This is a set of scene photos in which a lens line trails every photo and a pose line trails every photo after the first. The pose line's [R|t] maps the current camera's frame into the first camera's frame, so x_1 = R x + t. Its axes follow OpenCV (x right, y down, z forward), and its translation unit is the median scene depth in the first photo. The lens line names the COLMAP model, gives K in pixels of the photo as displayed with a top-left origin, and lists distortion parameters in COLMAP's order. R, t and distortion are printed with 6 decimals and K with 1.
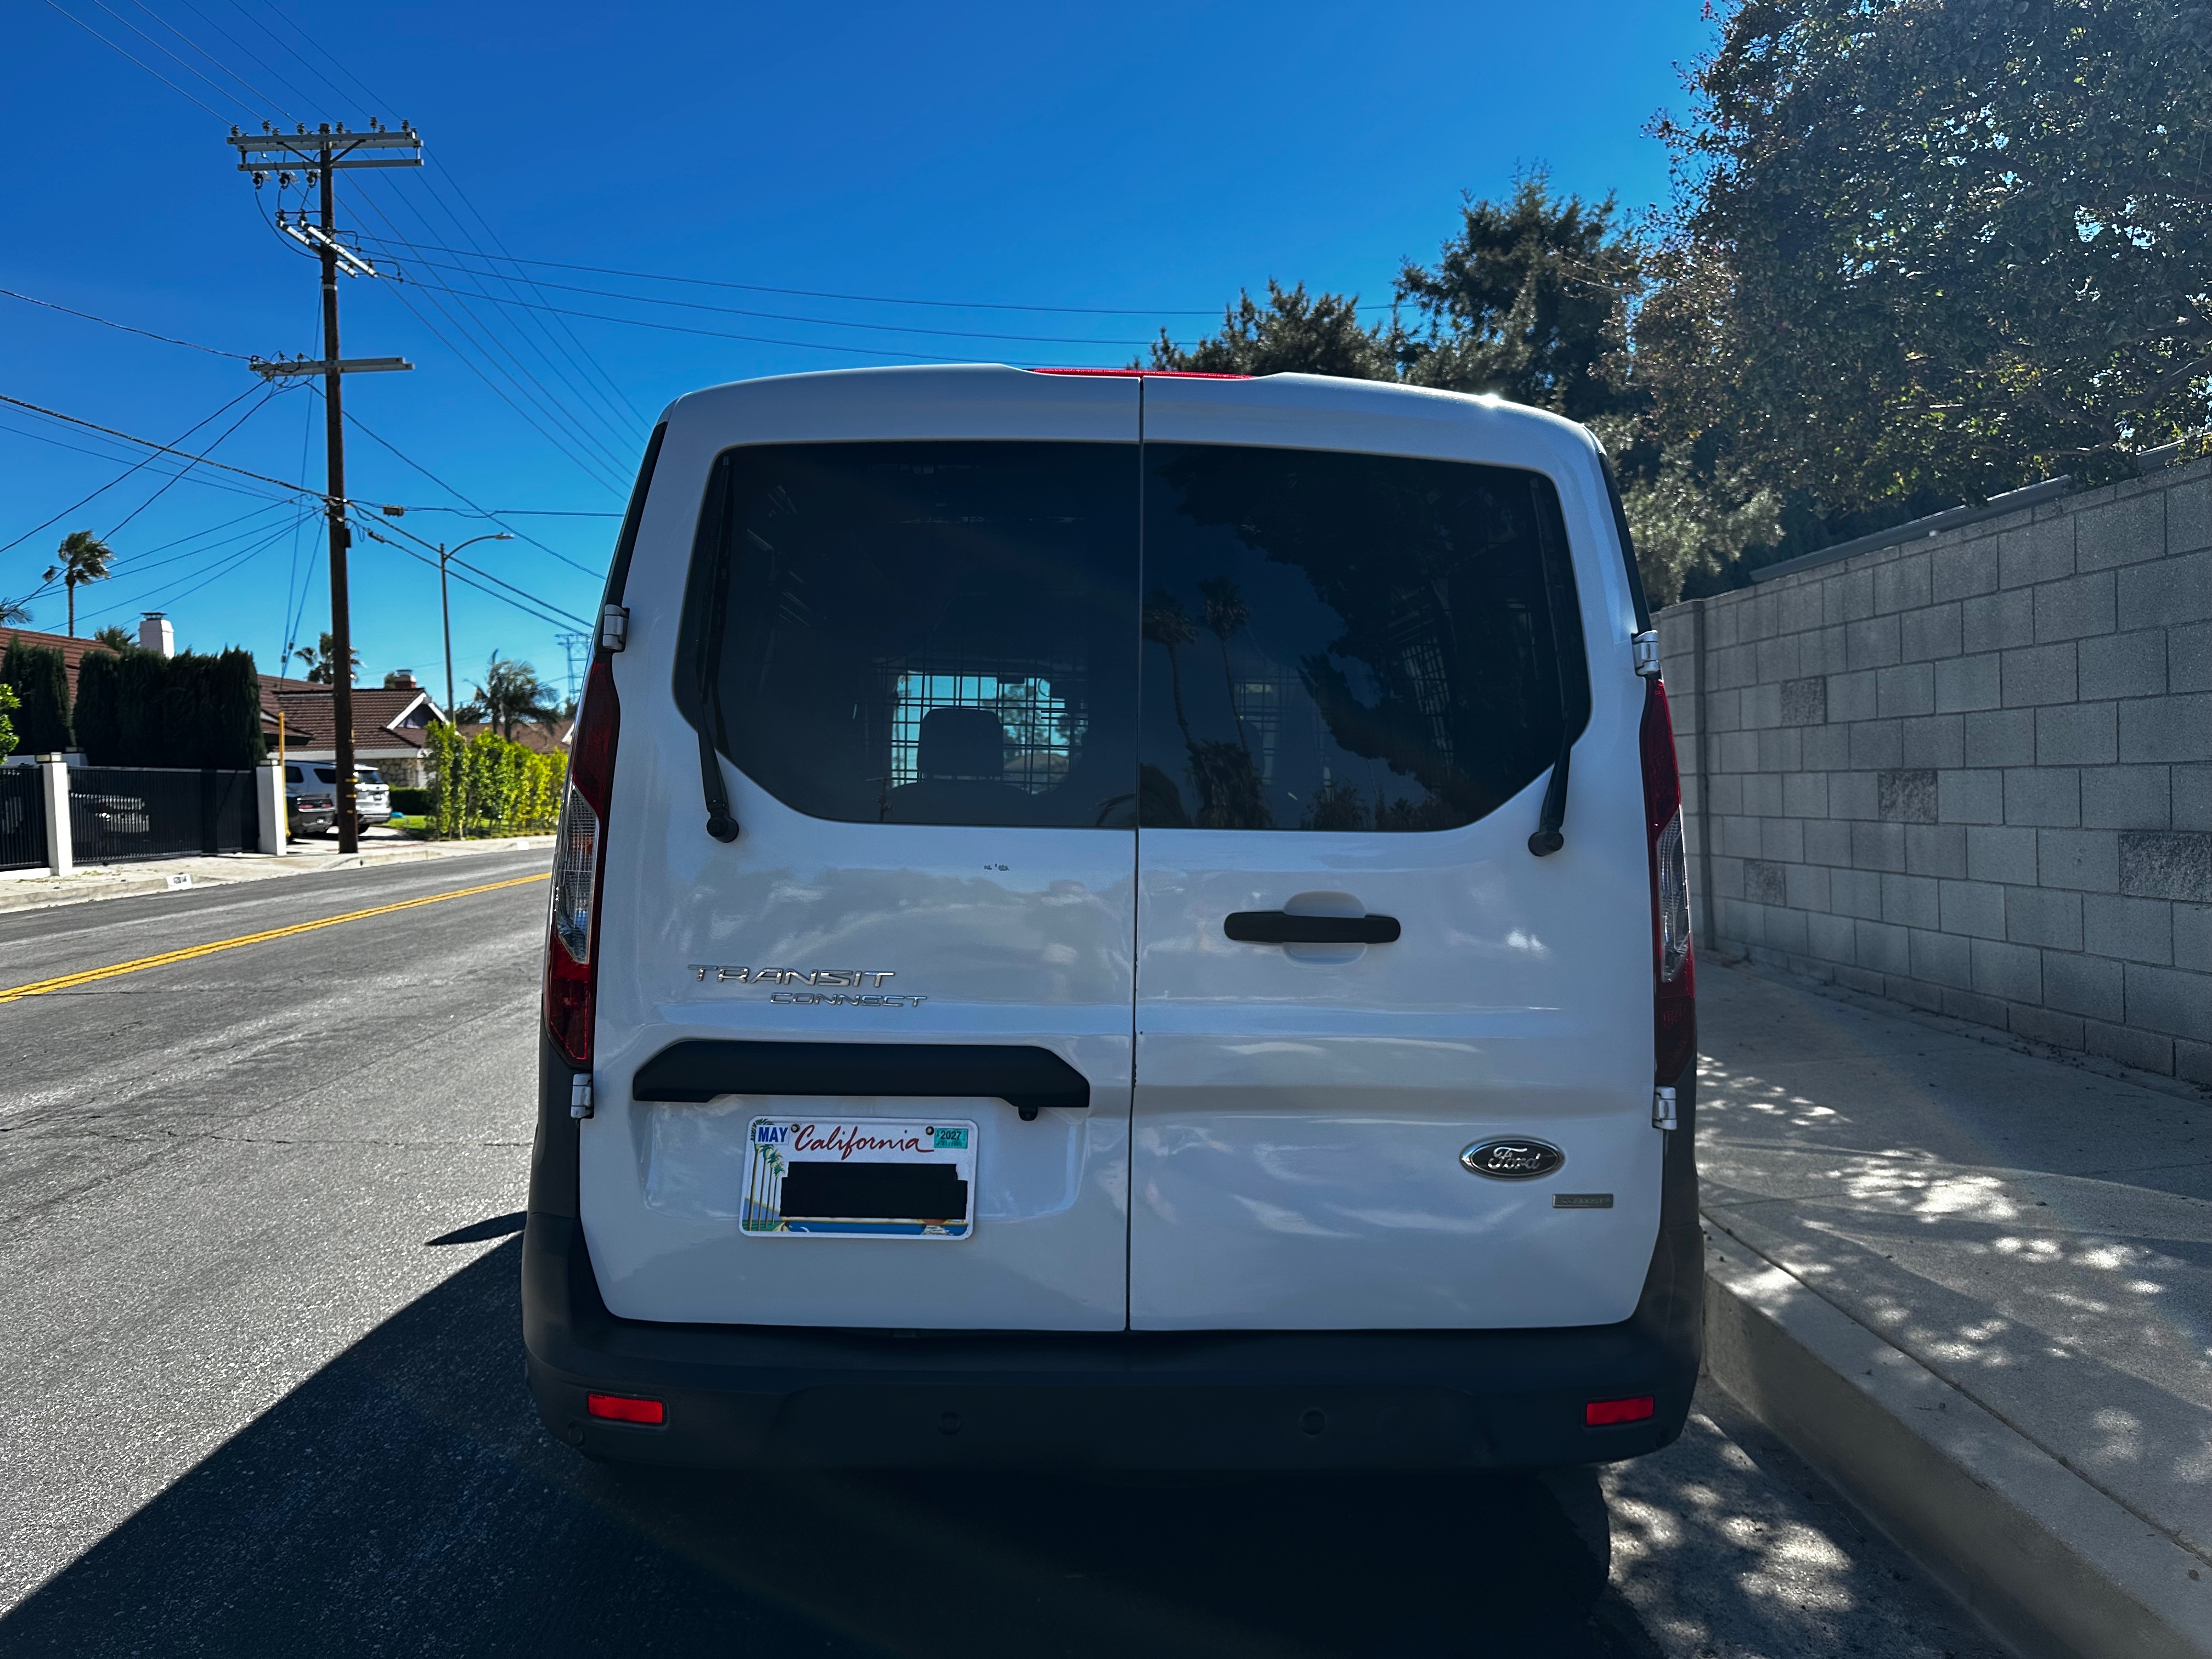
lens RADIAL K [[1547.8, 0, 1124.4], [0, 1547.8, 807.8], [0, 0, 1]] dist [0.117187, -0.161598]
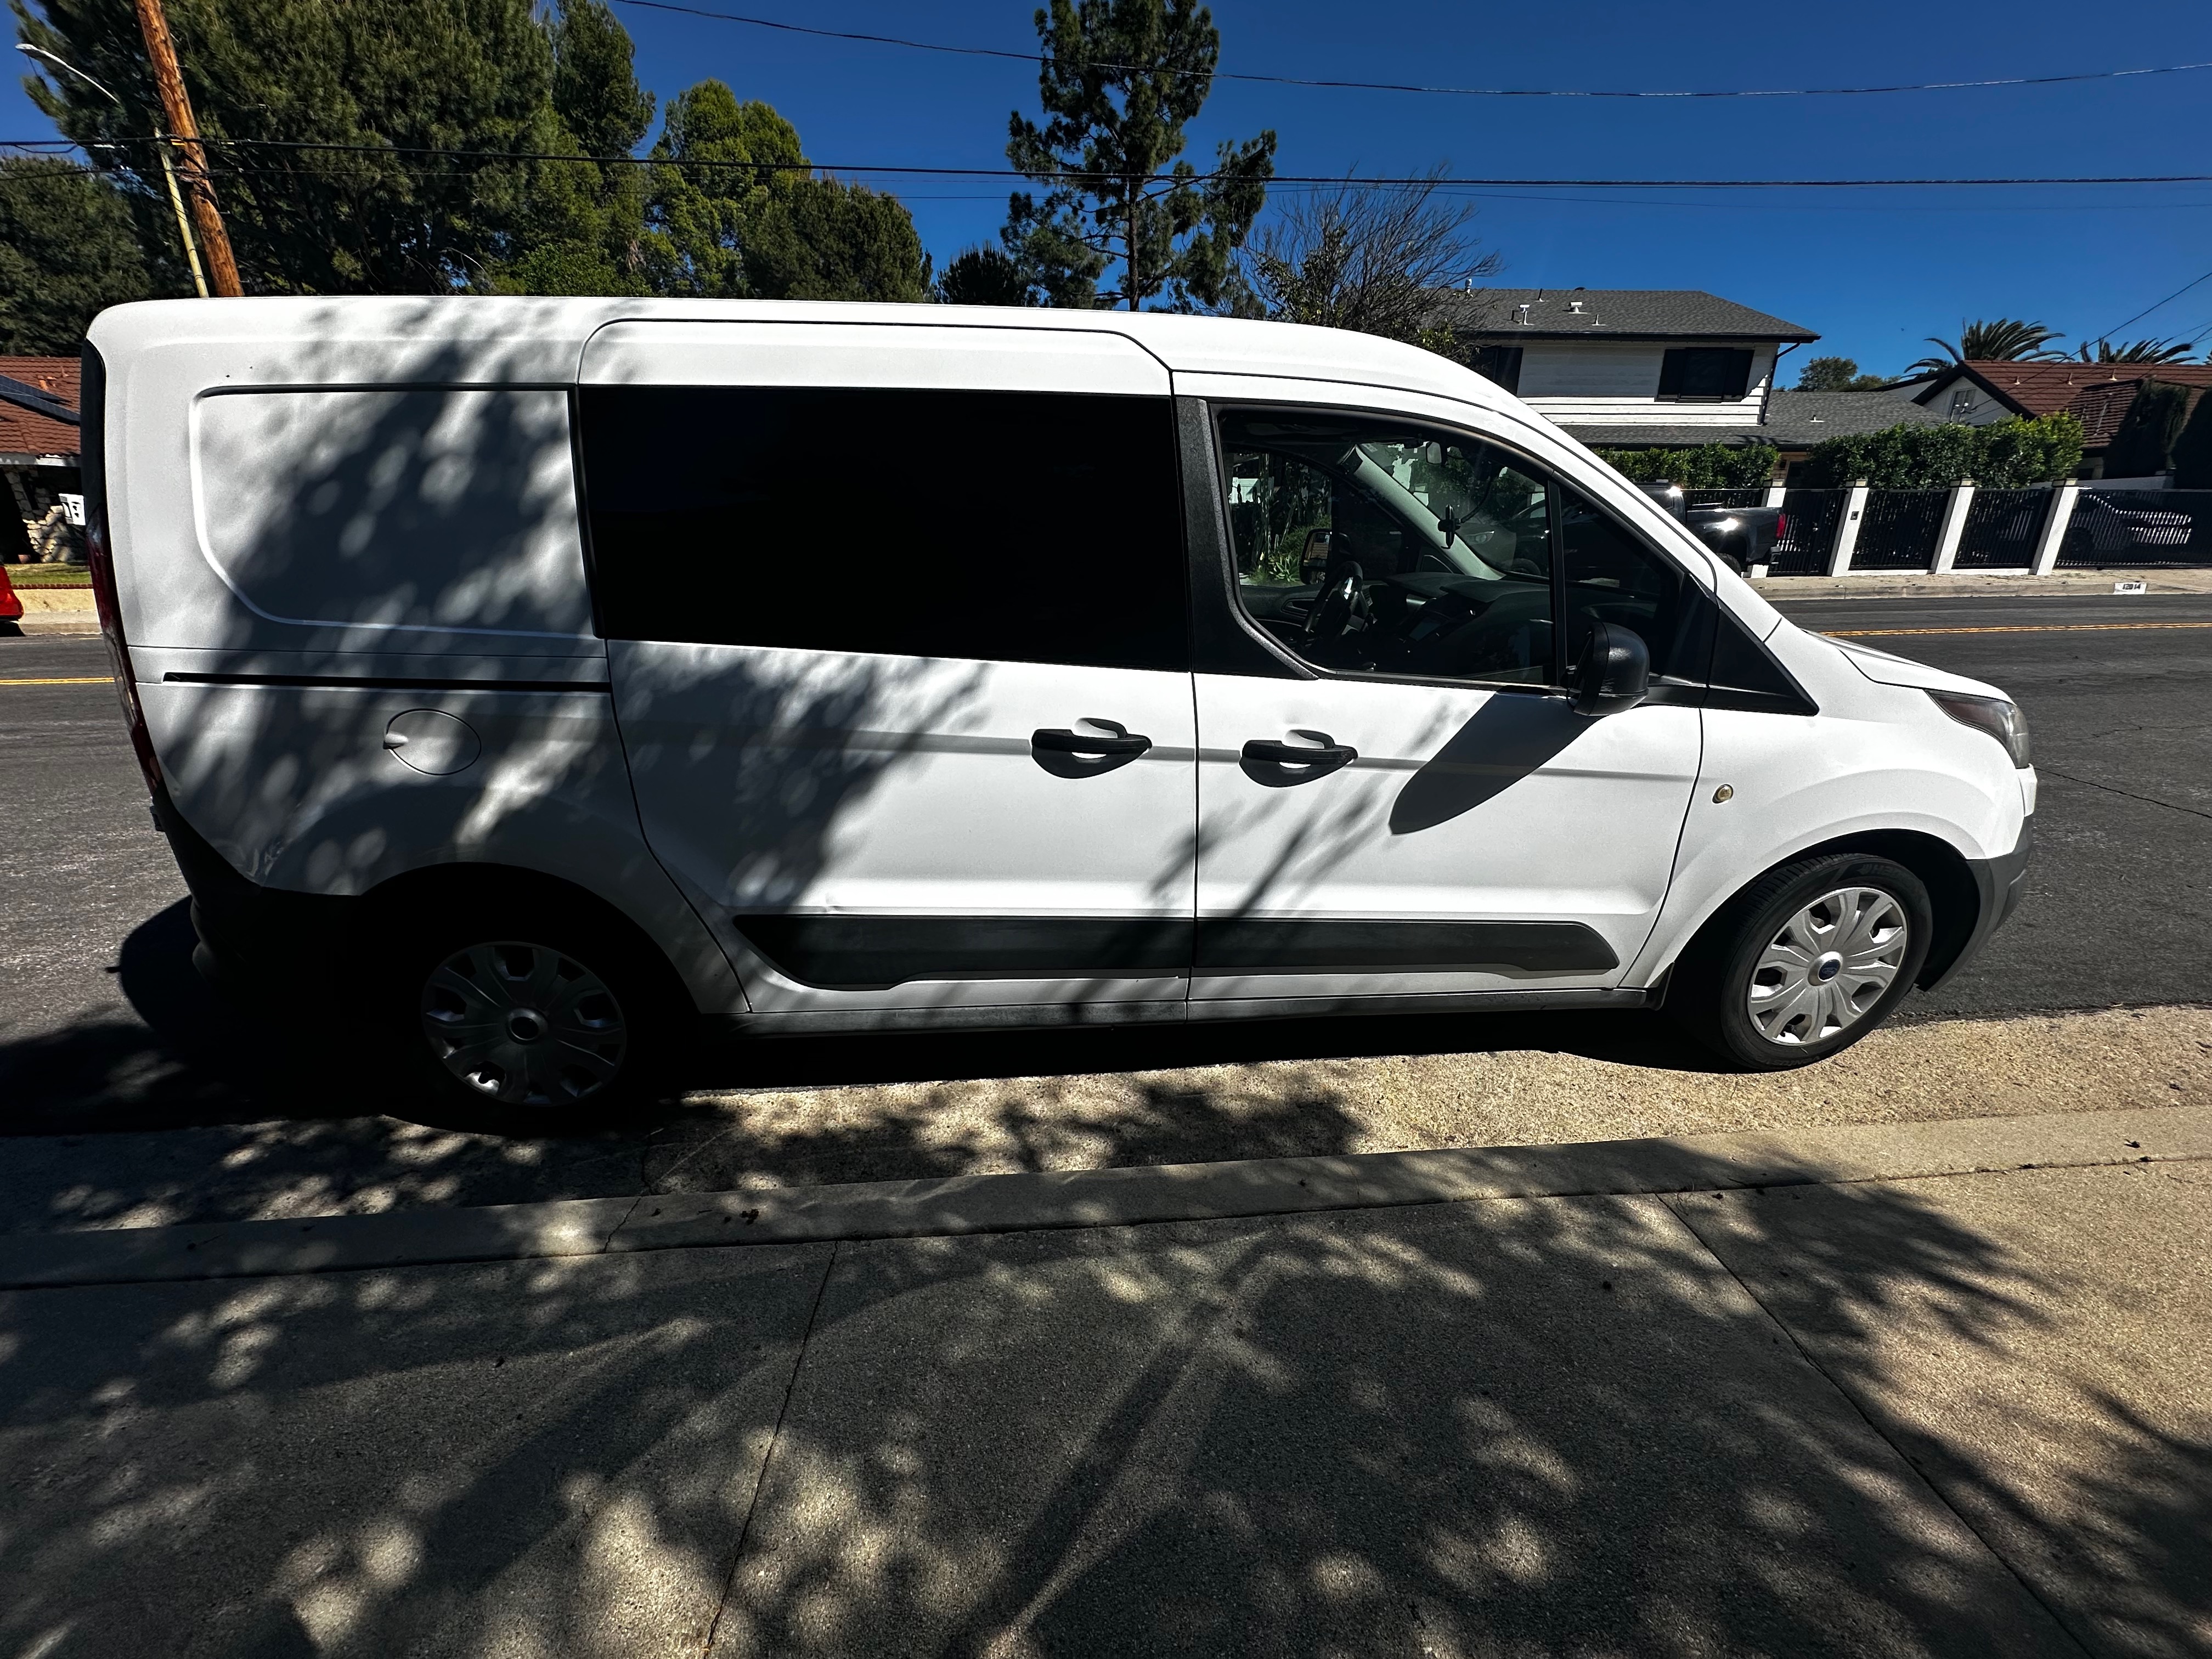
lens RADIAL K [[892.7, 0, 1106.0], [0, 892.7, 829.5], [0, 0, 1]] dist [-0.001022, -0.000410]
pose [[0.009203, 0.354691, -0.934938, 0.888539], [-0.015508, 0.934916, 0.354530, -0.091465], [0.999837, 0.011236, 0.014105, 1.447004]]
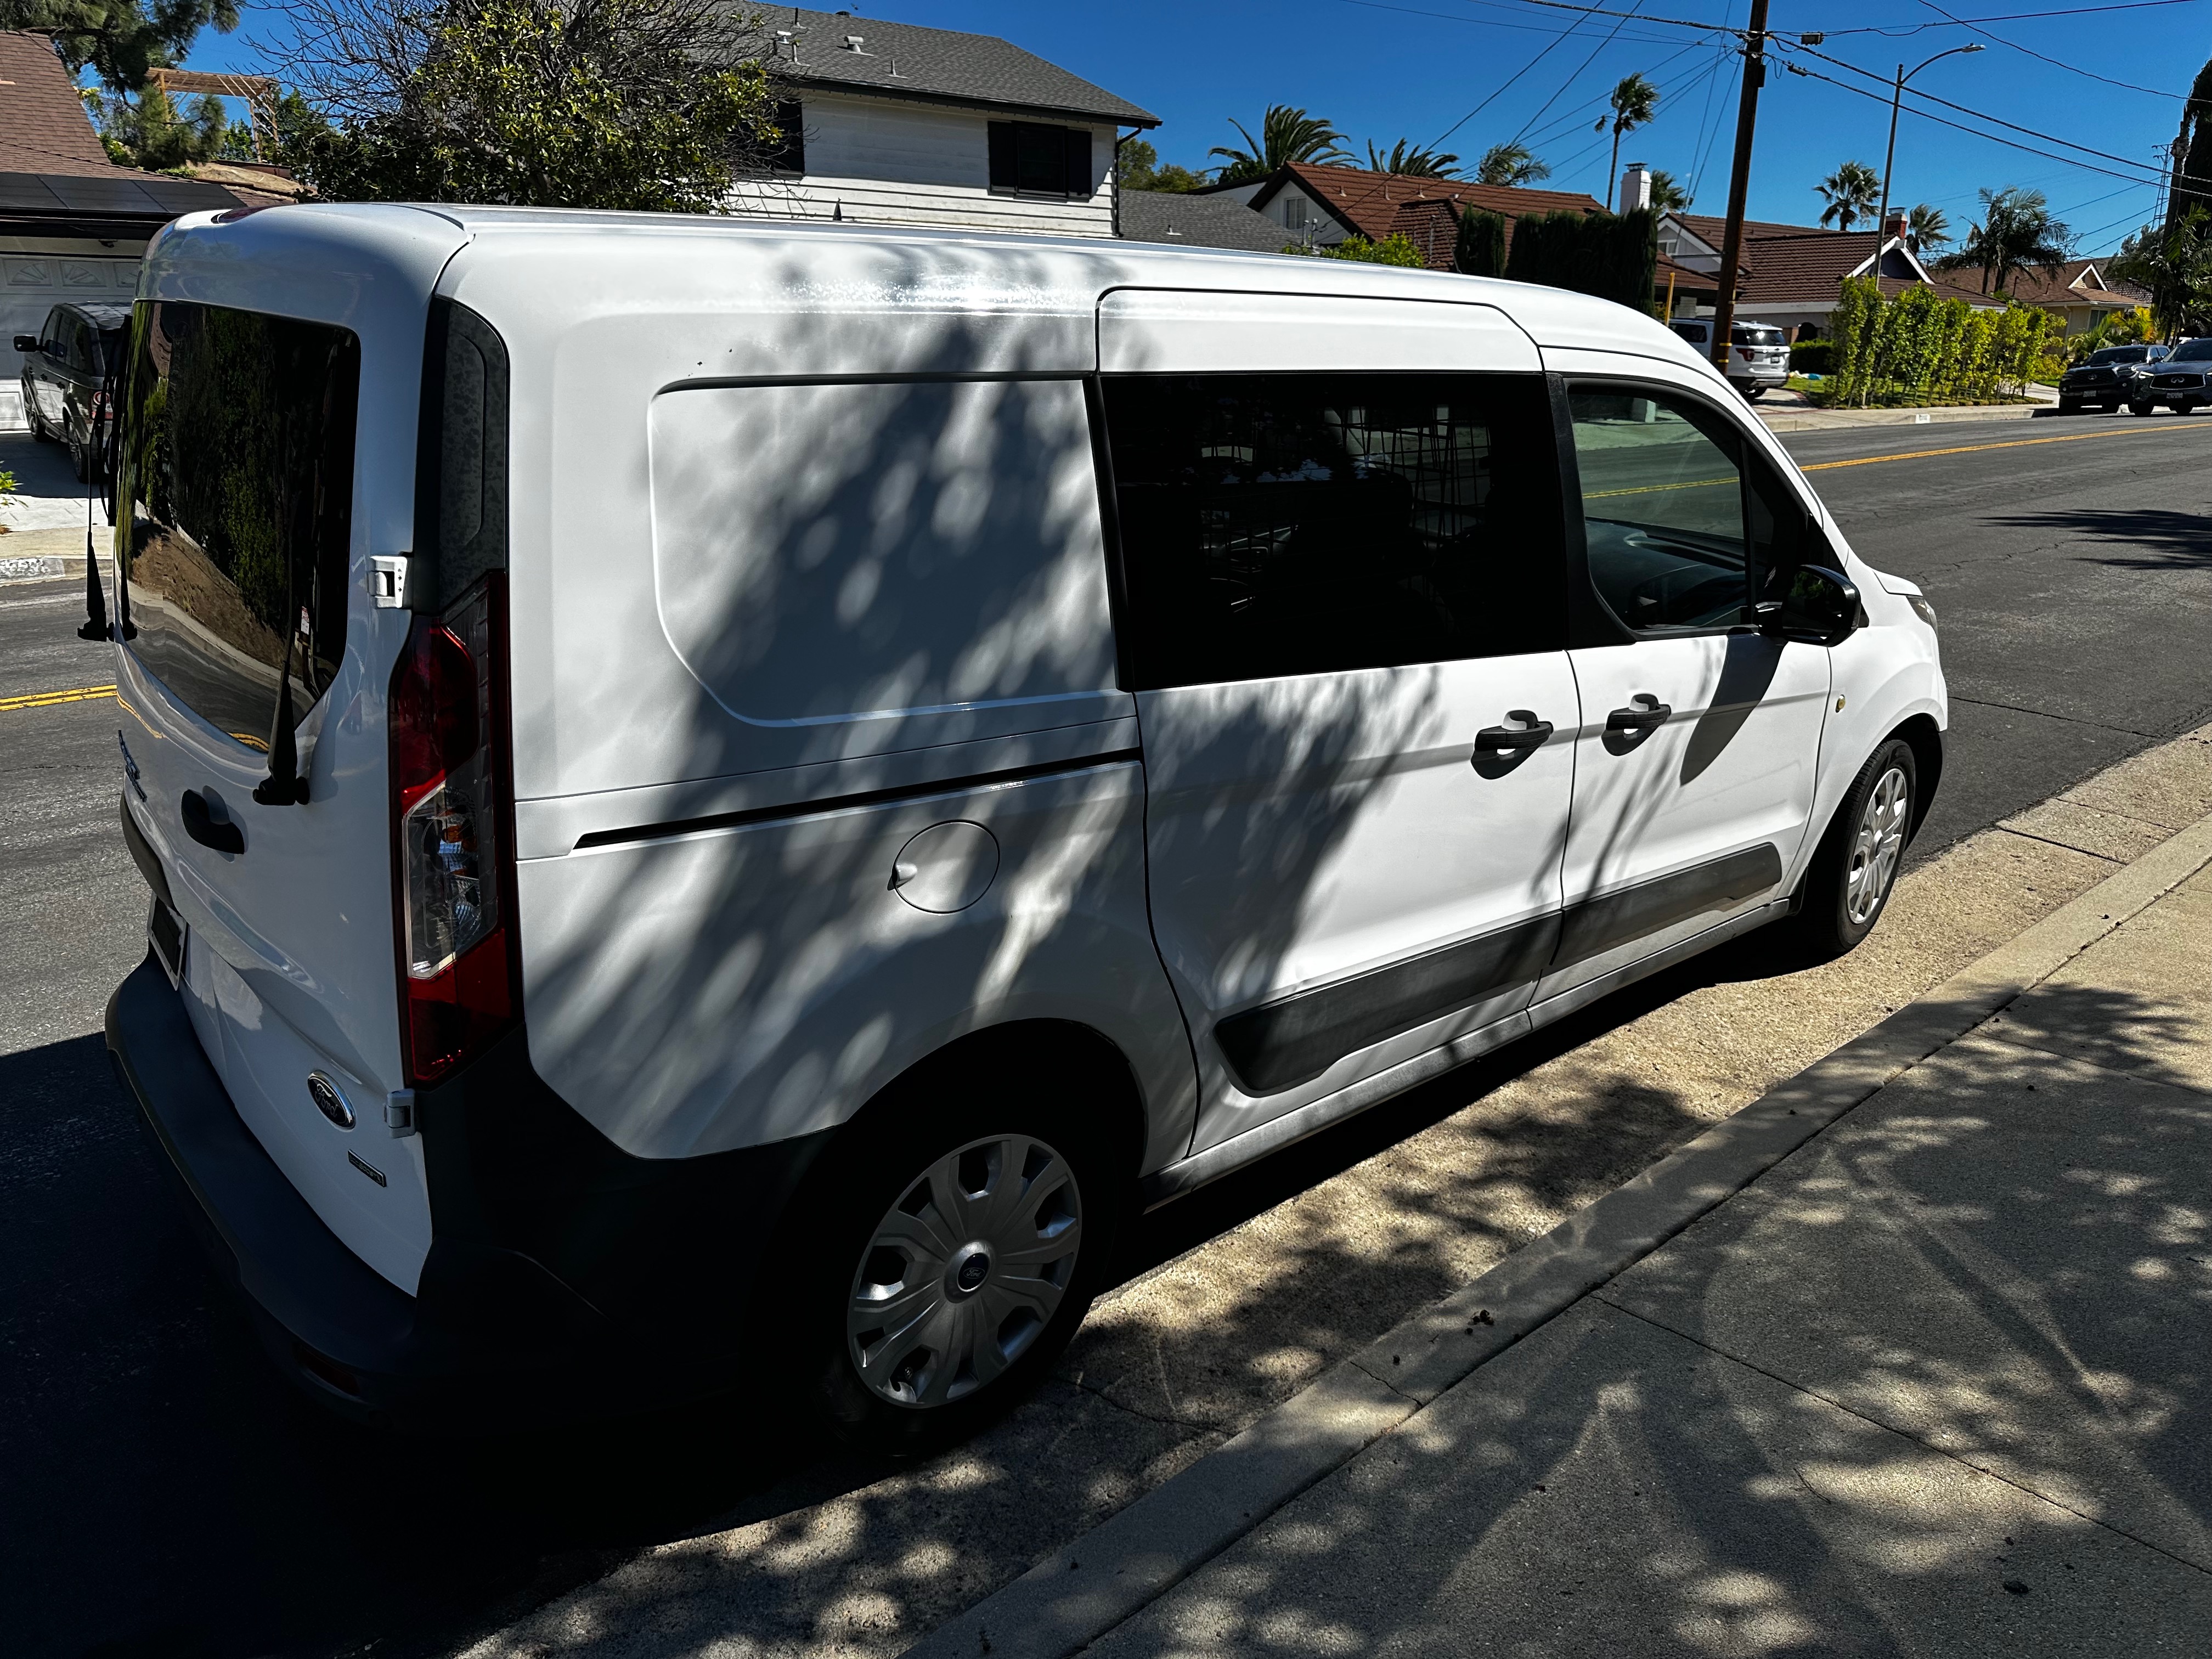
lens RADIAL K [[1557.7, 0, 1137.6], [0, 1557.7, 842.5], [0, 0, 1]] dist [0.058330, -0.086314]
pose [[0.621364, 0.260775, -0.738852, 0.897126], [-0.028044, 0.949787, 0.311639, -0.171541], [0.783020, -0.172921, 0.597477, 0.628242]]
